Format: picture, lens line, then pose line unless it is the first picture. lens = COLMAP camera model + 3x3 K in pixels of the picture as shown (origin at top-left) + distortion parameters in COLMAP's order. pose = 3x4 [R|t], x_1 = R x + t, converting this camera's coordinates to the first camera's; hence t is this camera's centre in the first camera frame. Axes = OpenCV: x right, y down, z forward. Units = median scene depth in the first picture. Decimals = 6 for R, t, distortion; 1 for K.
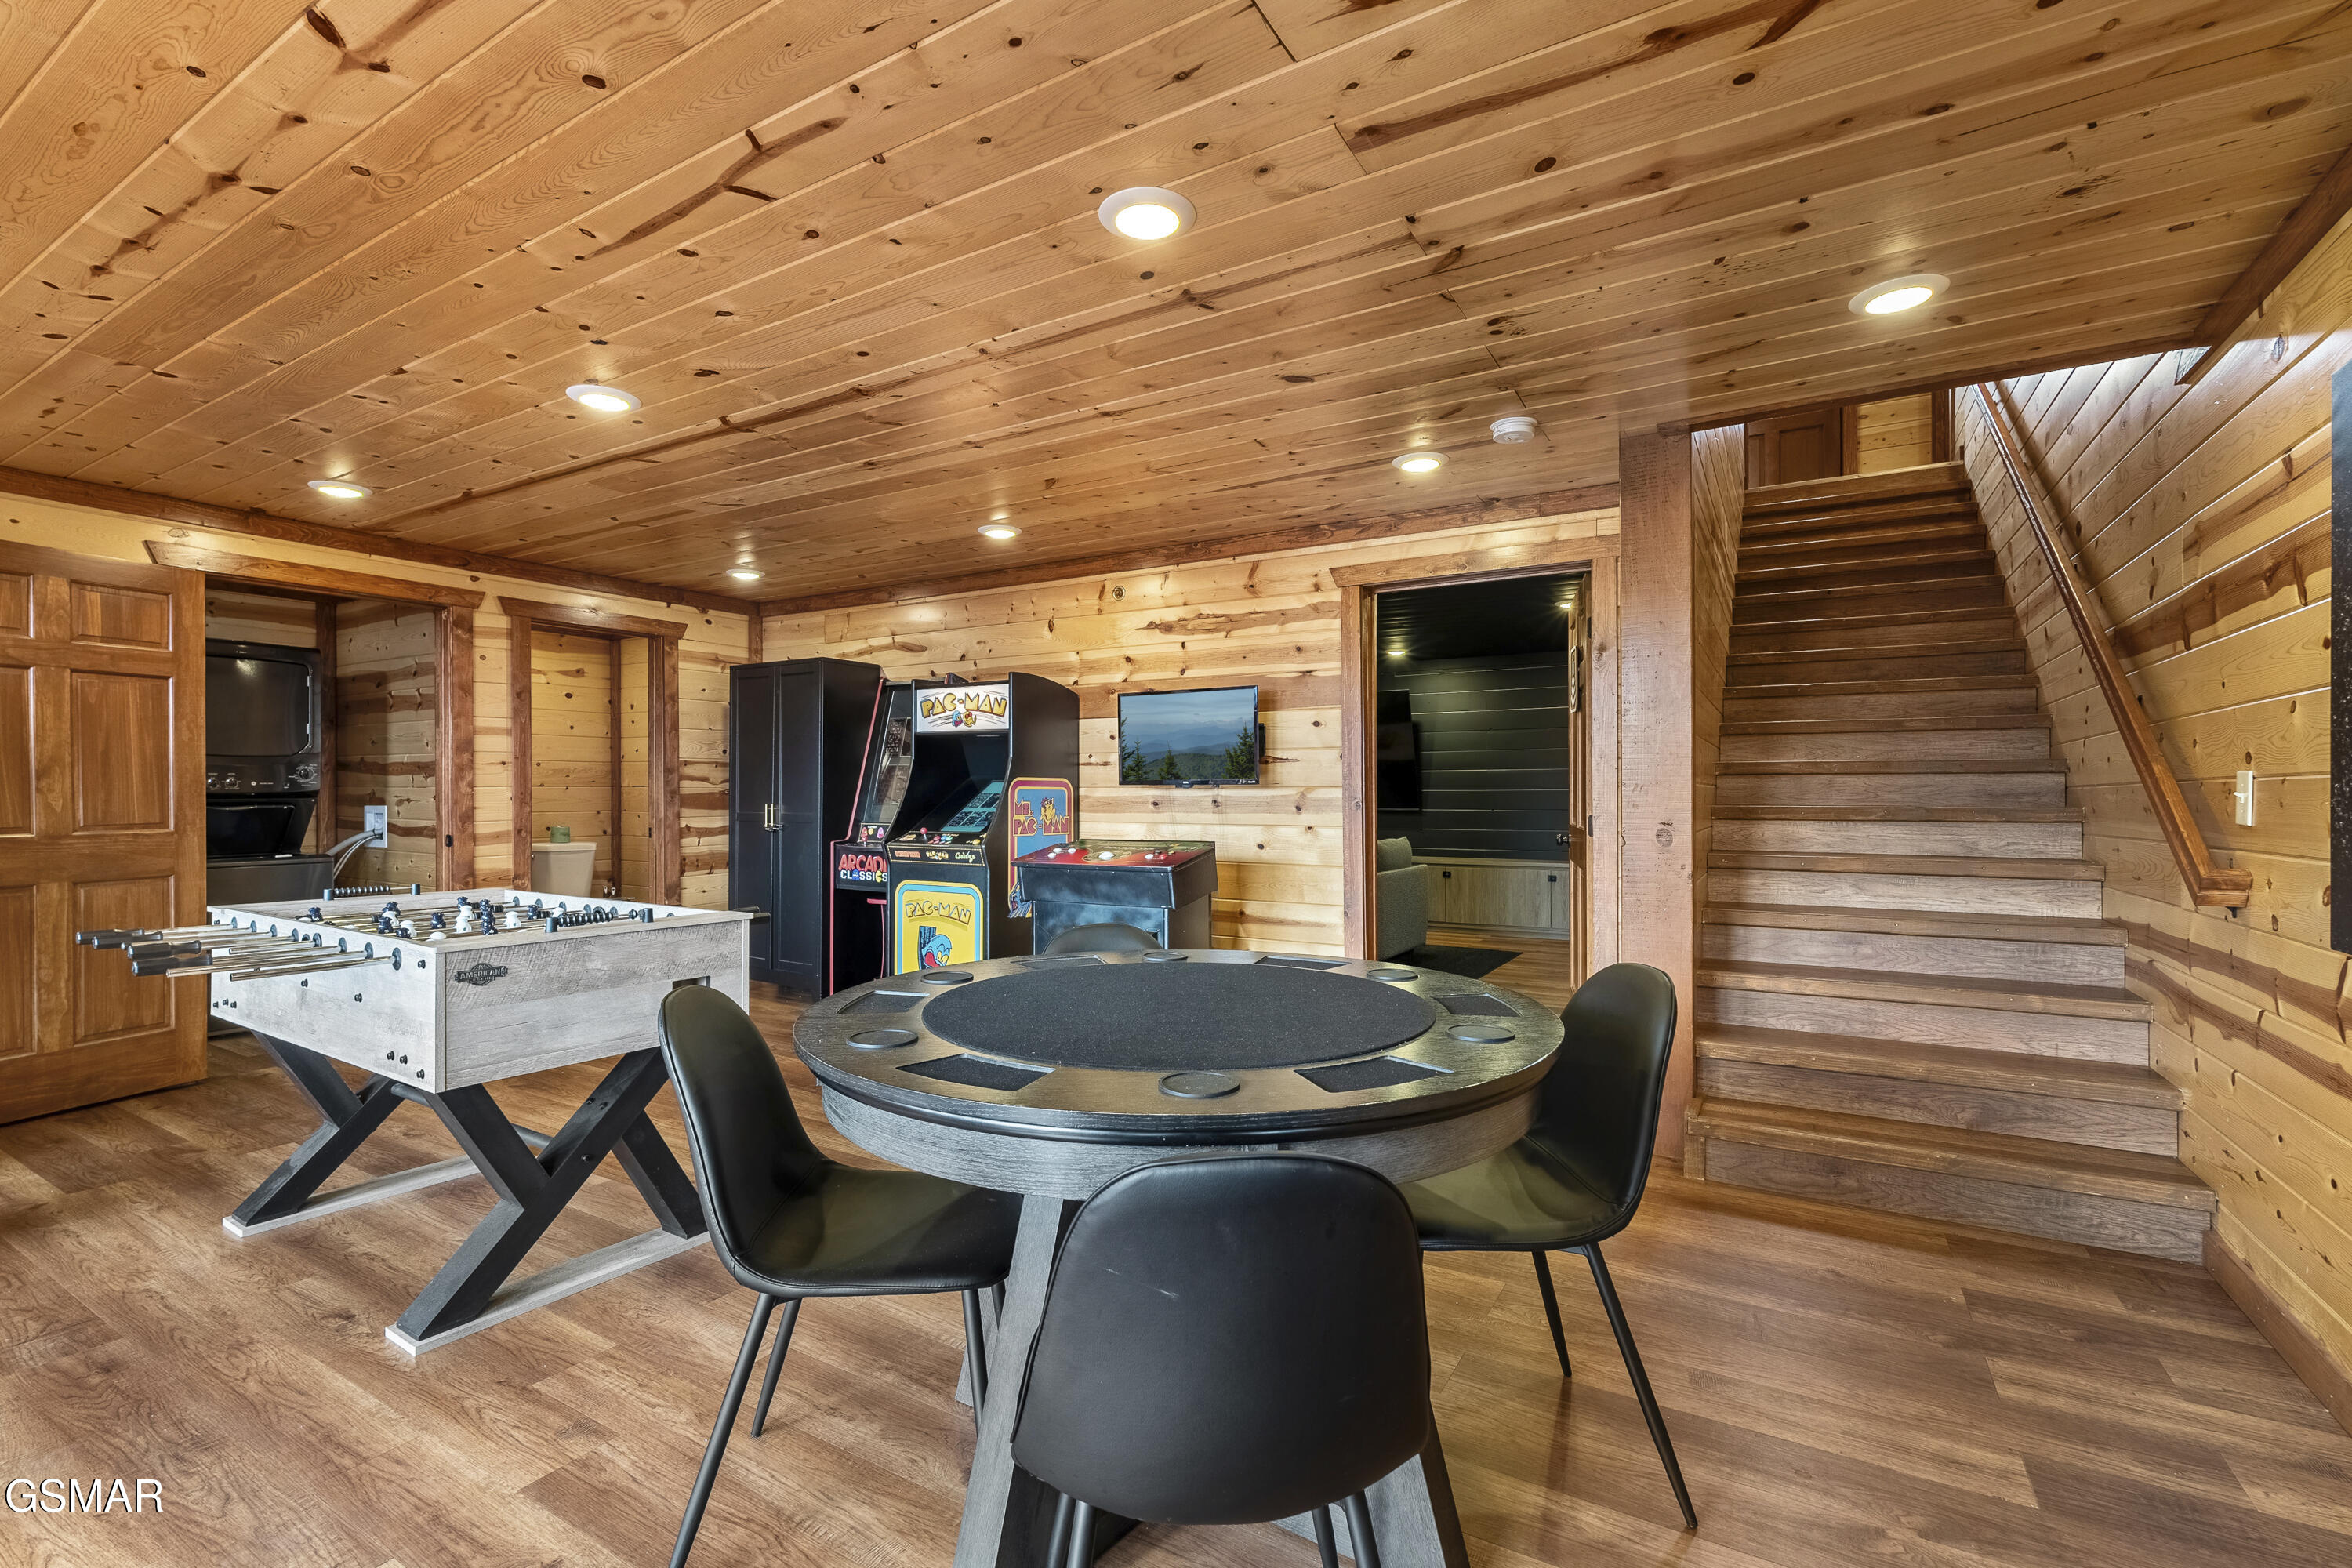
lens RADIAL K [[1040.7, 0, 1175.3], [0, 1040.7, 787.4], [0, 0, 1]] dist [-0.005257, 0.000105]
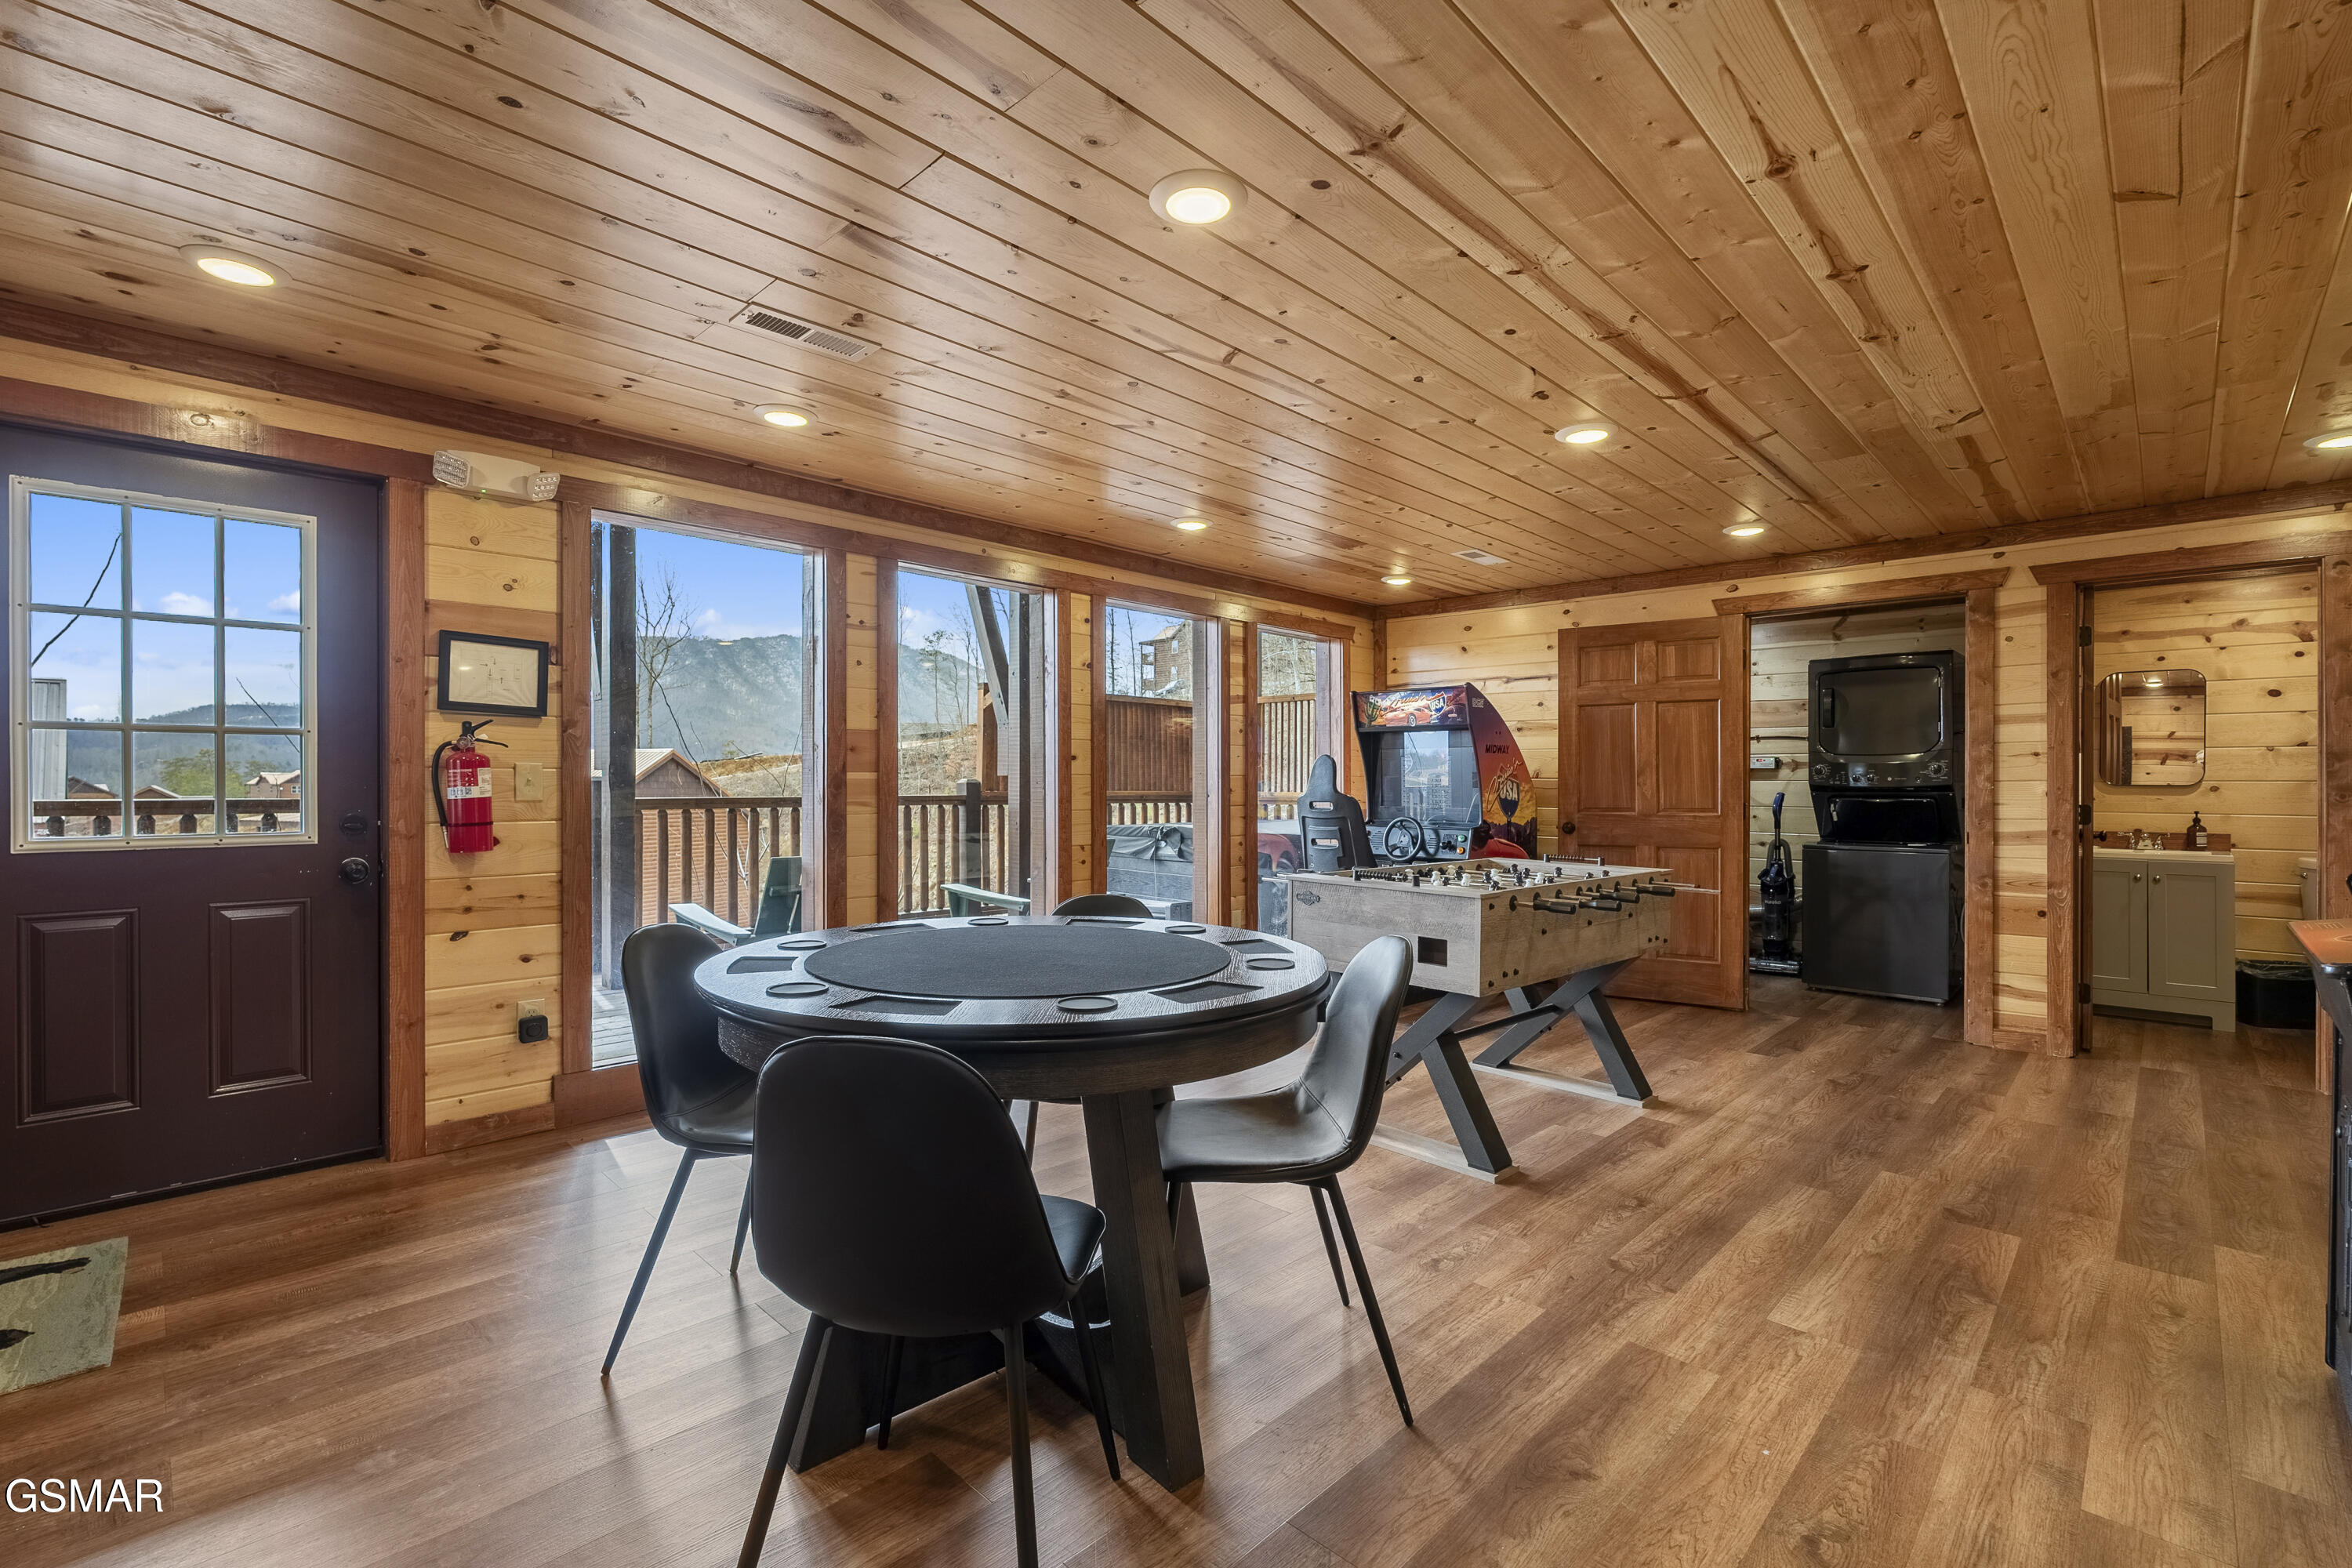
lens RADIAL K [[1030.6, 0, 1166.7], [0, 1030.6, 780.4], [0, 0, 1]] dist [-0.000579, -0.000639]
pose [[-0.245687, -0.004535, -0.969339, 0.485800], [-0.001284, 0.999990, -0.004353, 0.004737], [0.969348, 0.000175, -0.245690, 0.633093]]
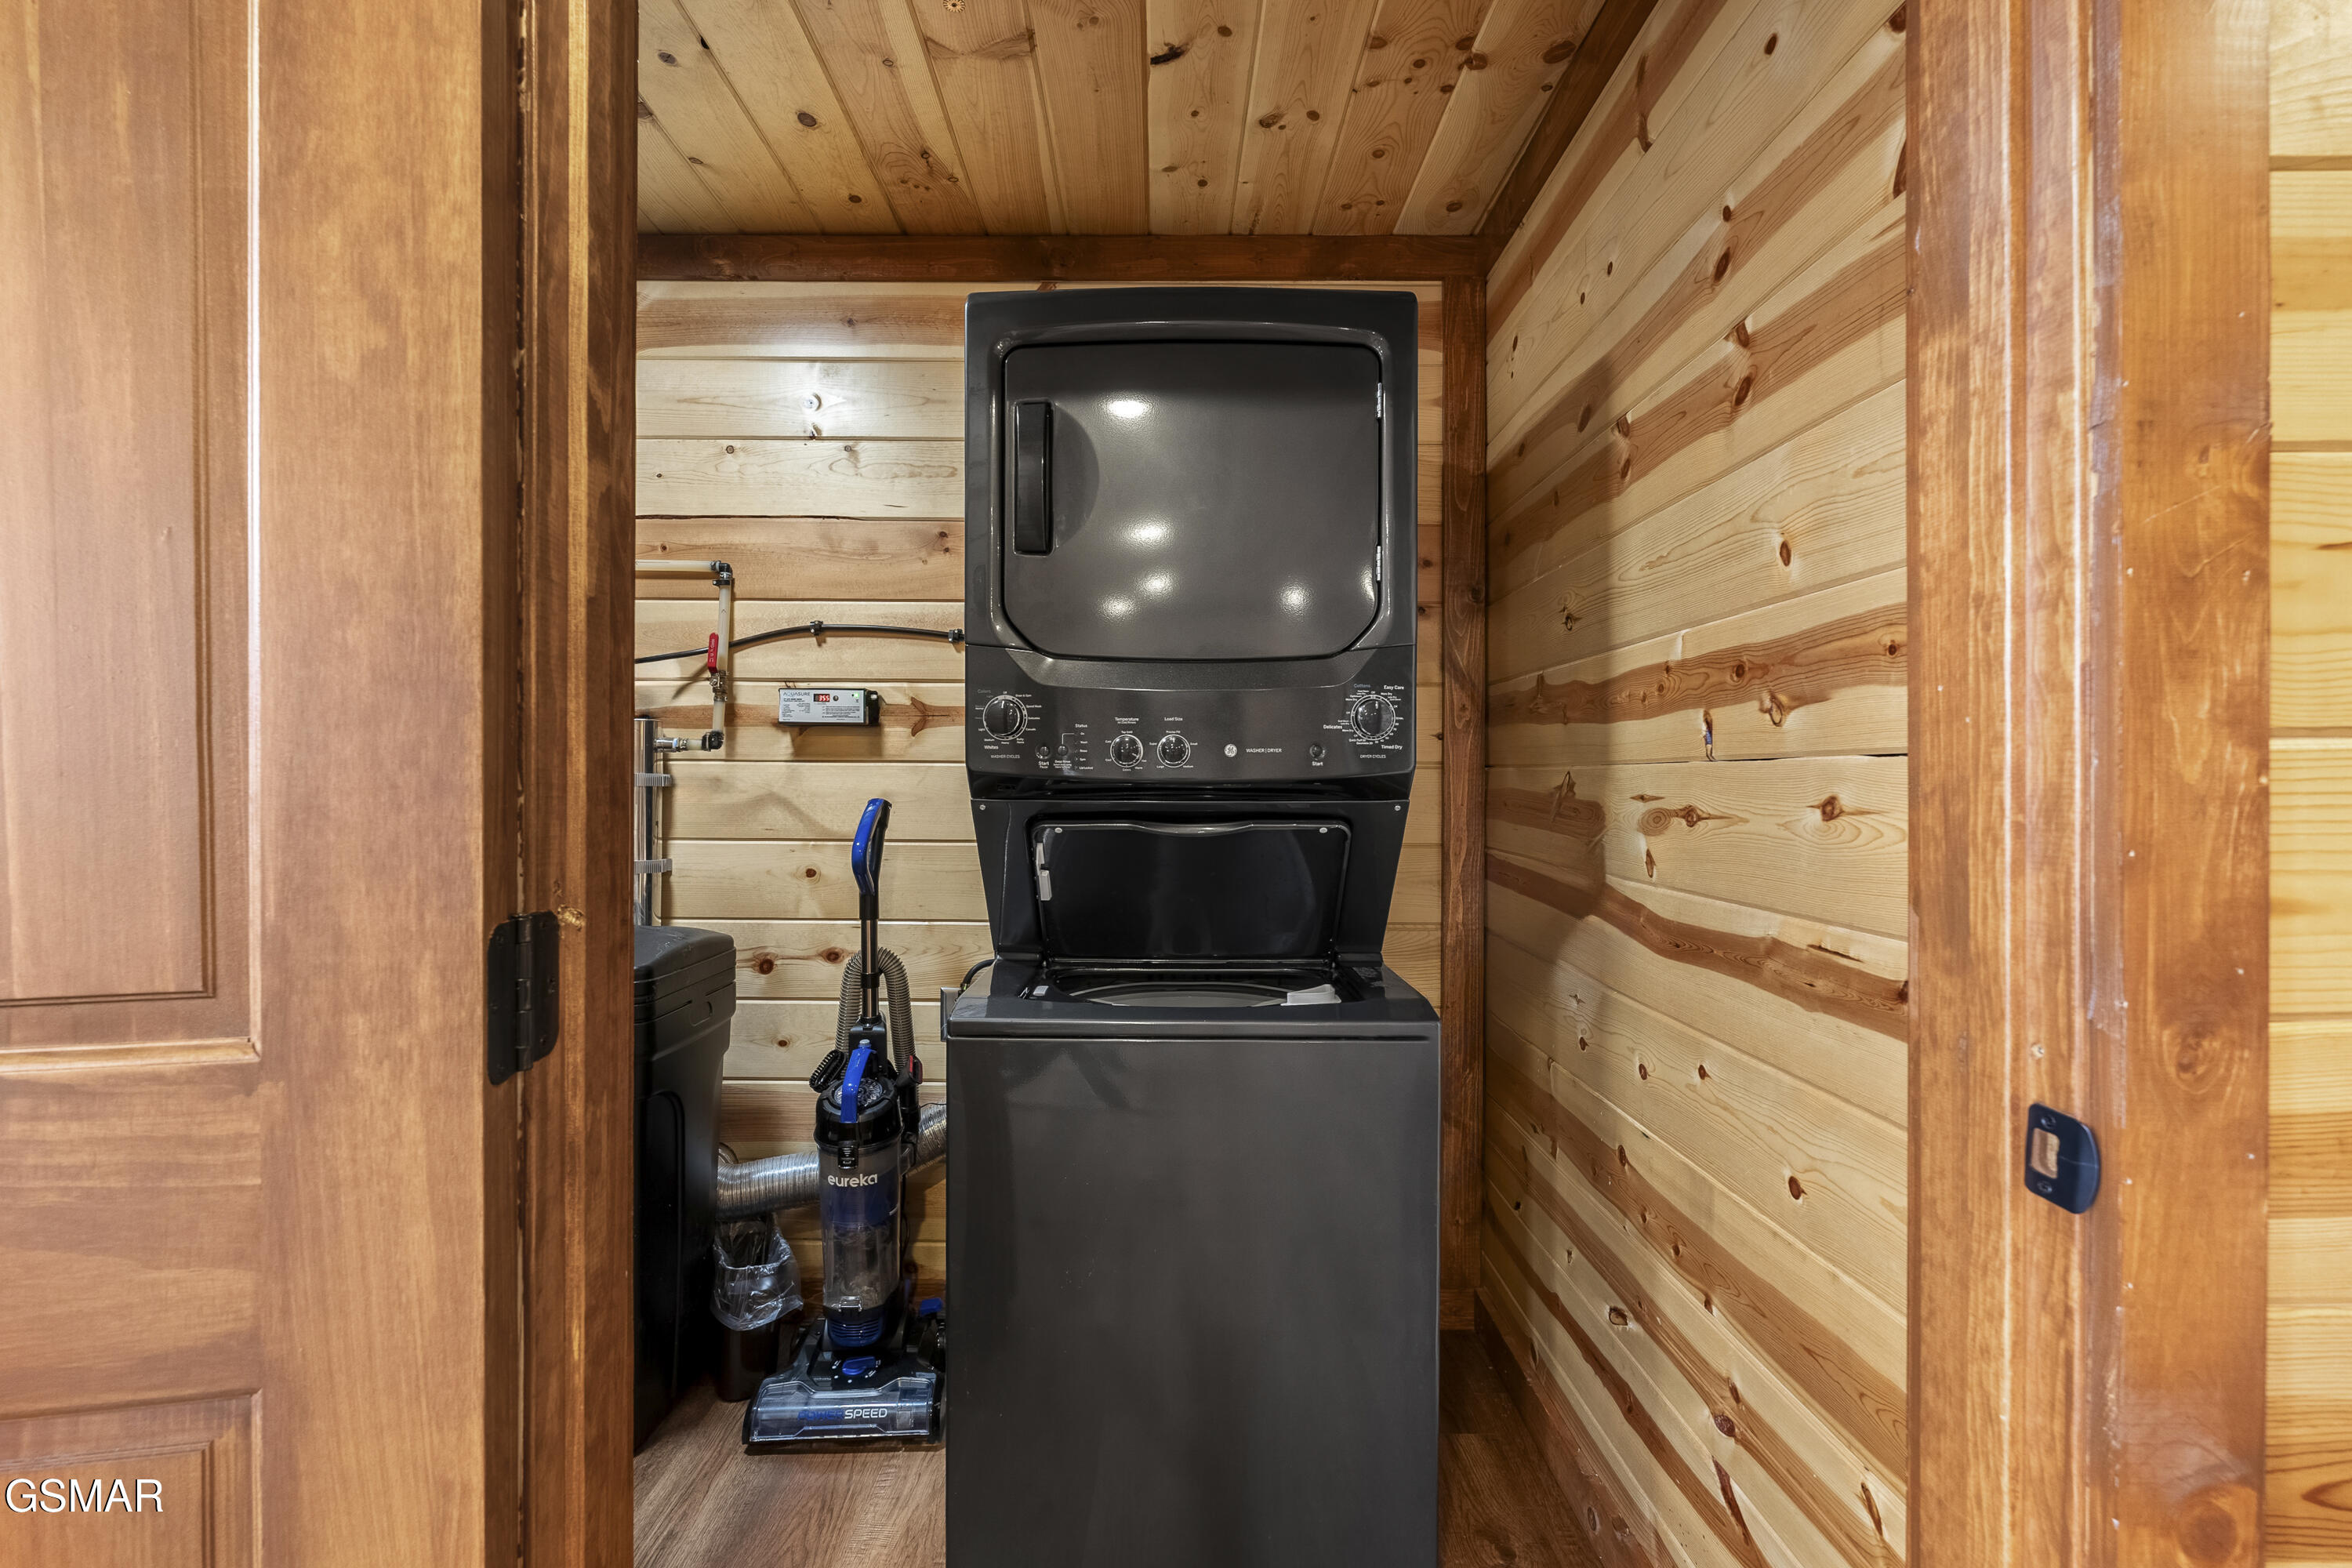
lens RADIAL K [[1030.6, 0, 1166.7], [0, 1030.6, 780.4], [0, 0, 1]] dist [-0.000579, -0.000639]
pose [[0.509893, -0.000756, -0.860237, -0.790824], [0.000366, 1.000000, -0.000662, 0.006426], [0.860238, 0.000022, 0.509893, 1.026853]]
